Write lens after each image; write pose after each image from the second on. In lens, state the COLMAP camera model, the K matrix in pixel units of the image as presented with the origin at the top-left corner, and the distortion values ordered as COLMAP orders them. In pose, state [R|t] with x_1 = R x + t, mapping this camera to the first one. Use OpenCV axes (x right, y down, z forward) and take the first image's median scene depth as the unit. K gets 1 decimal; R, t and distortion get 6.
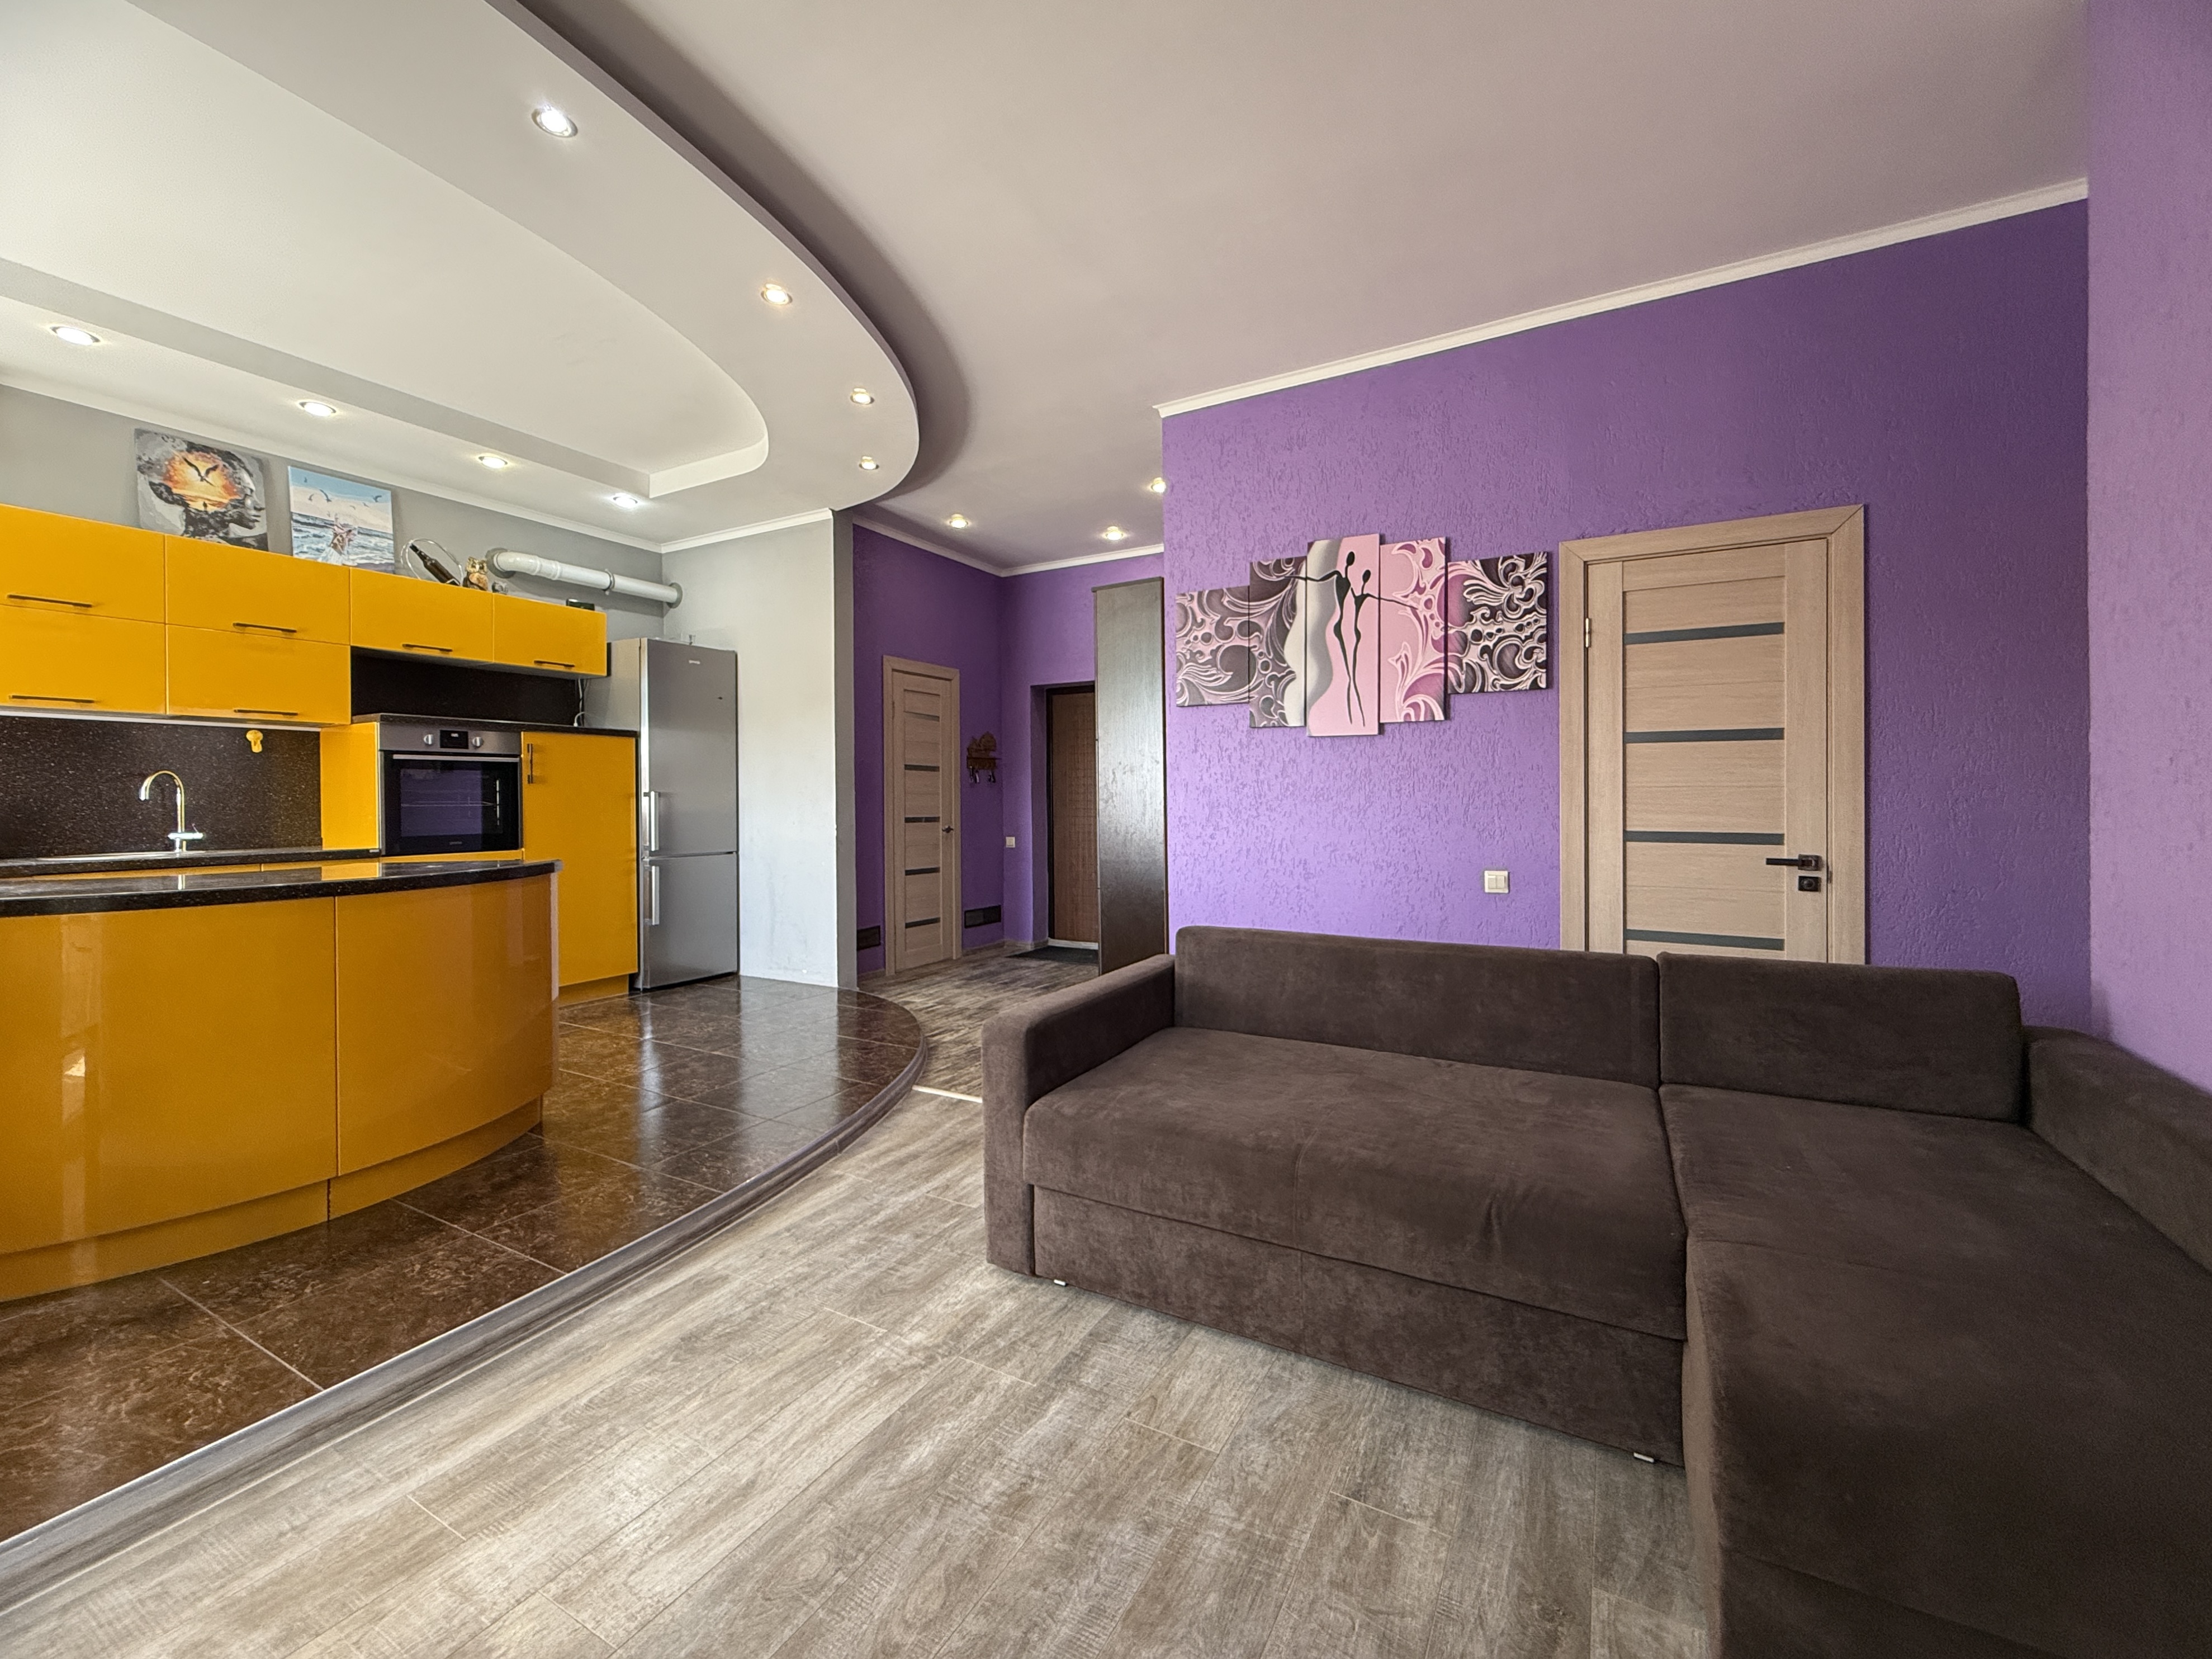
lens RADIAL K [[898.9, 0, 1112.3], [0, 898.9, 803.3], [0, 0, 1]] dist [0.002365, 0.000009]
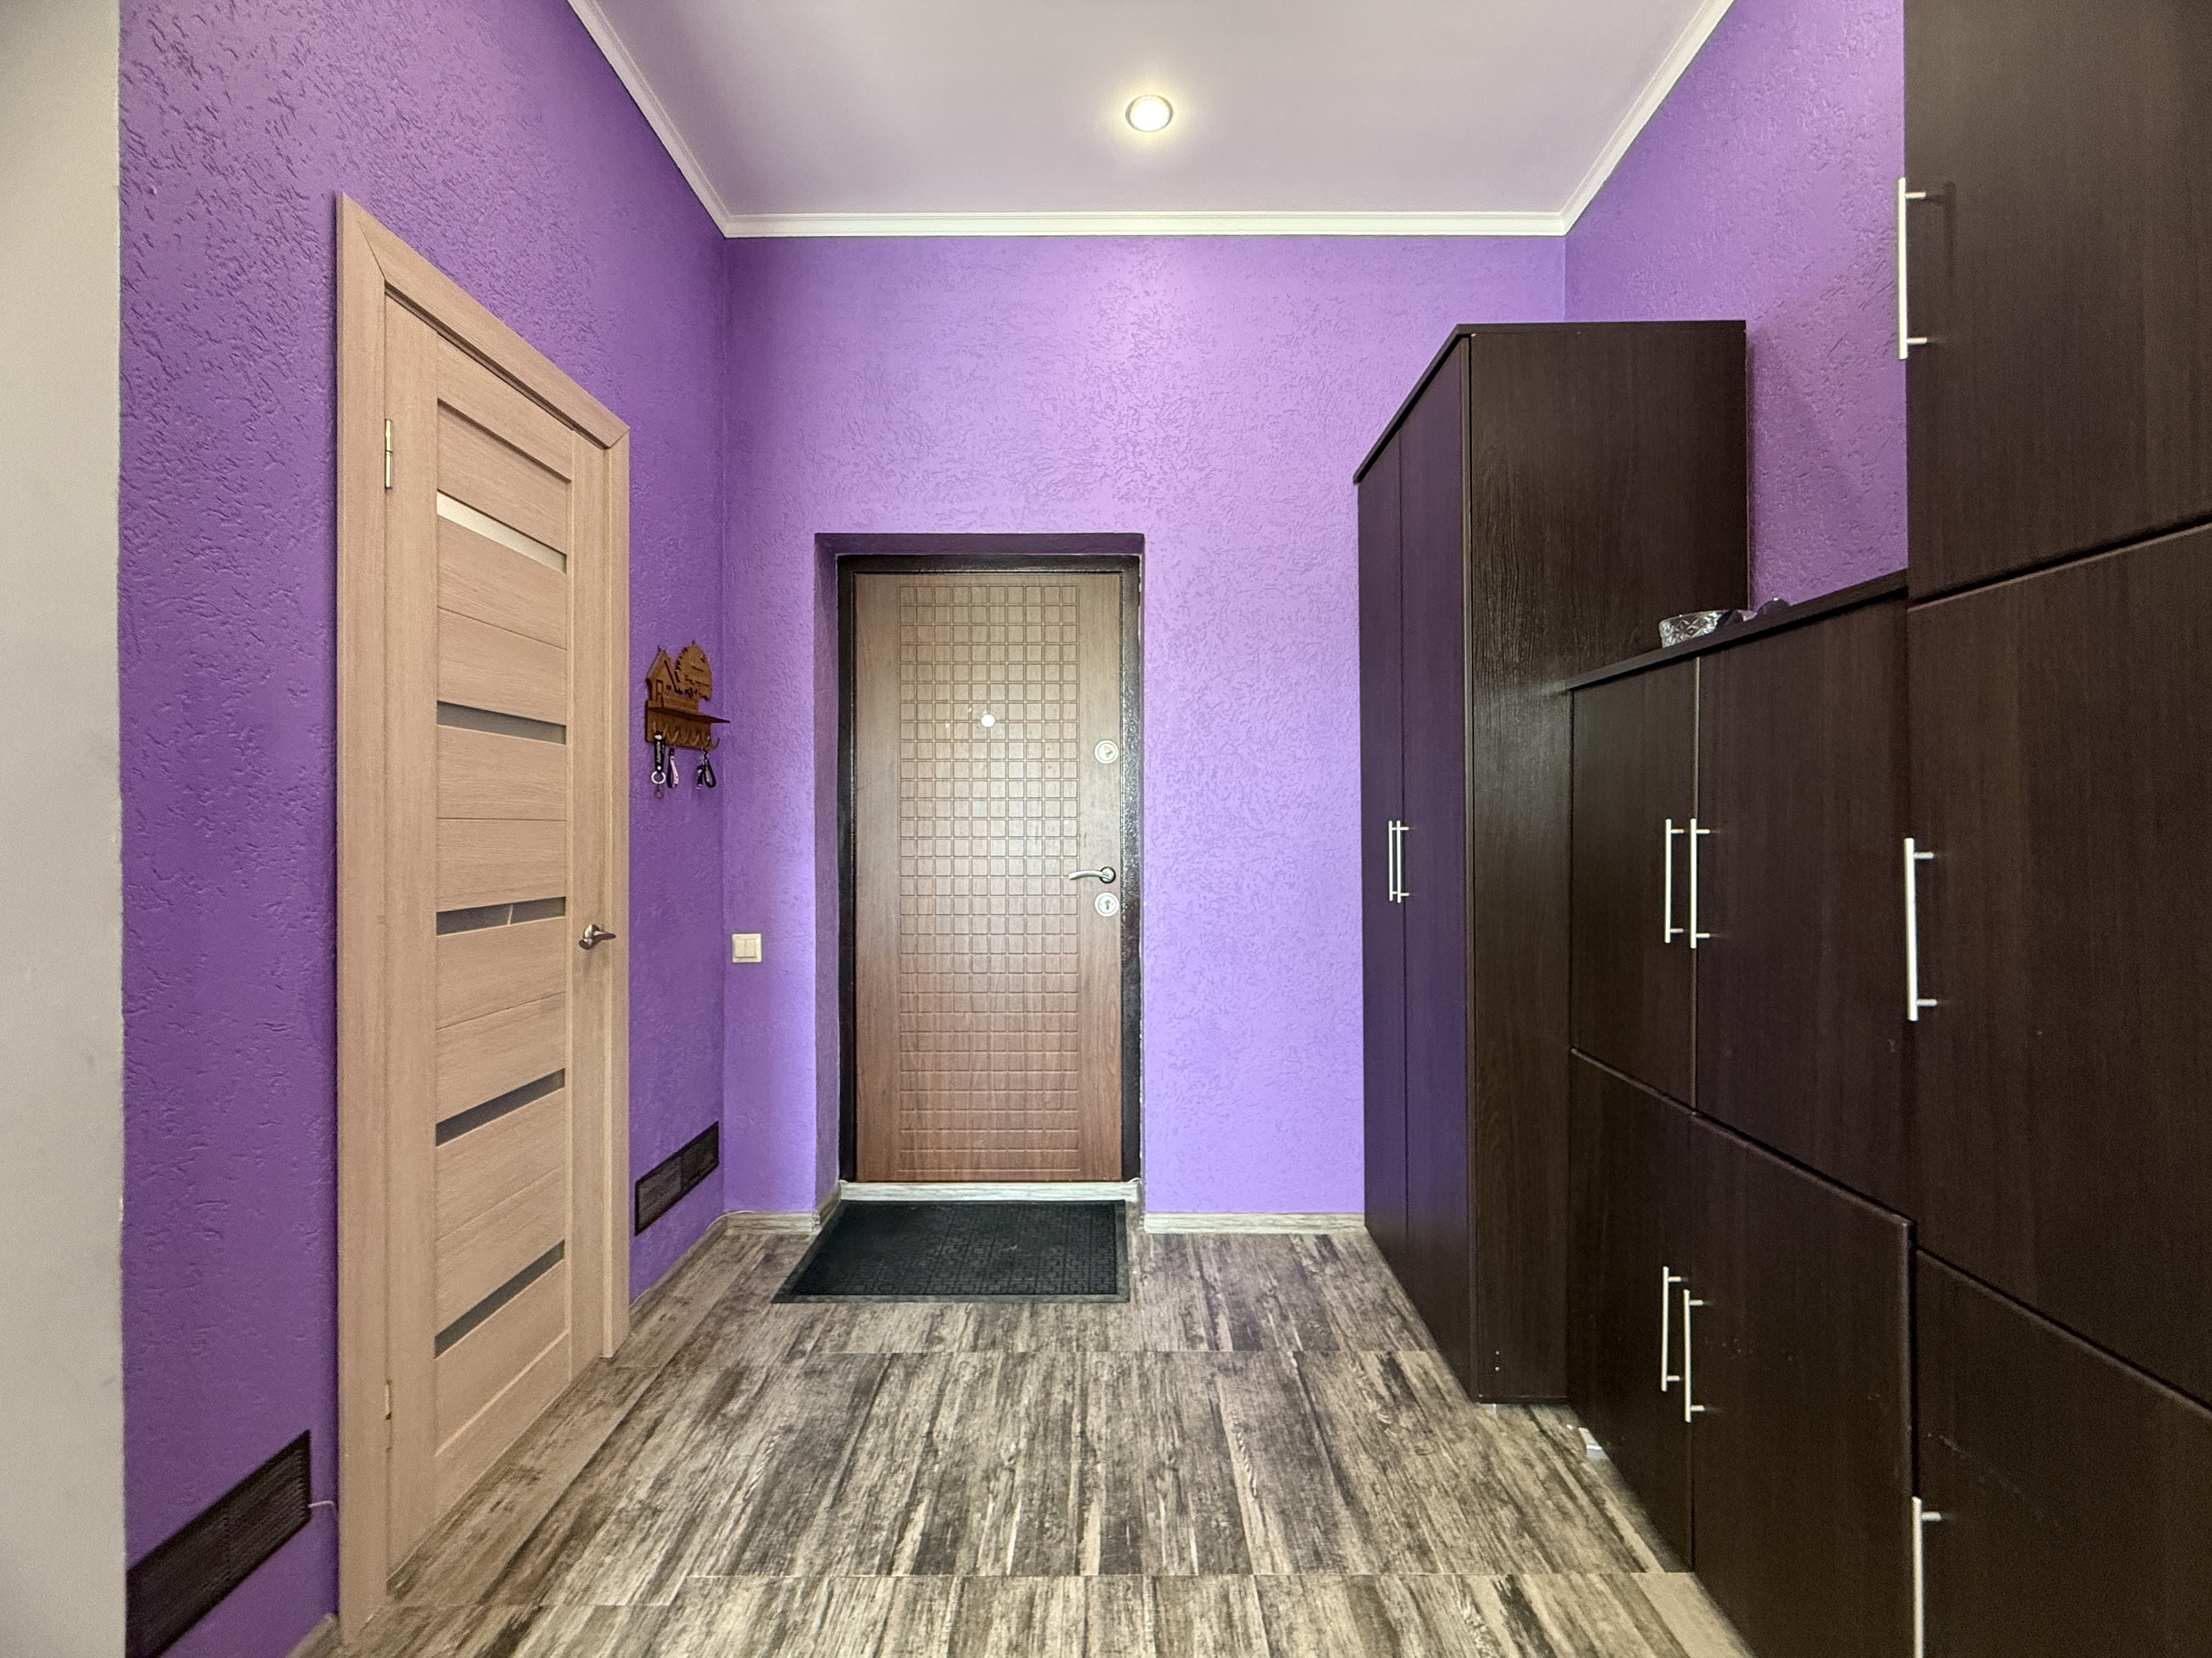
lens RADIAL K [[906.7, 0, 1116.4], [0, 906.7, 820.0], [0, 0, 1]] dist [0.000580, -0.000314]
pose [[0.873073, 0.005948, 0.487553, -0.315626], [-0.001025, 0.999946, -0.010364, -0.012323], [-0.487588, 0.008549, 0.873032, 1.150176]]
